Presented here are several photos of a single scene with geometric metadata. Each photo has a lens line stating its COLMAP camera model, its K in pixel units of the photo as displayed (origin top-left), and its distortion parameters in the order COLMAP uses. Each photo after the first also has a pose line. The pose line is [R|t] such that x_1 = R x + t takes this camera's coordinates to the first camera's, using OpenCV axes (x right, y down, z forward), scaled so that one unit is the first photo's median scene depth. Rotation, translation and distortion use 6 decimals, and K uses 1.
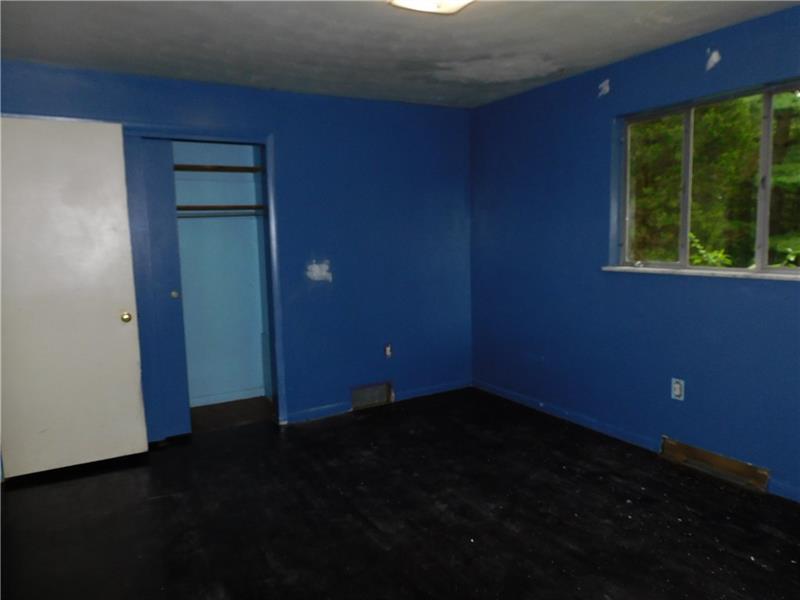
lens RADIAL K [[565.4, 0, 401.3], [0, 565.4, 297.7], [0, 0, 1]] dist [-0.007260, -0.005522]
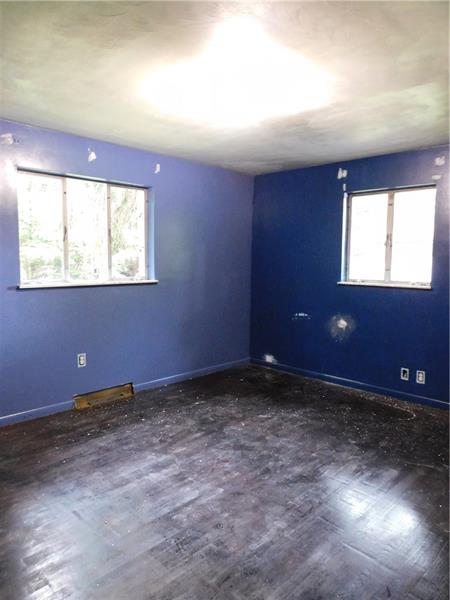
lens RADIAL K [[424.0, 0, 226.0], [0, 424.0, 300.7], [0, 0, 1]] dist [-0.007260, -0.005522]
pose [[-0.247301, -0.071756, 0.966278, -0.859208], [0.120745, 0.987198, 0.104212, -0.085608], [-0.961386, 0.142445, -0.235471, 1.045865]]
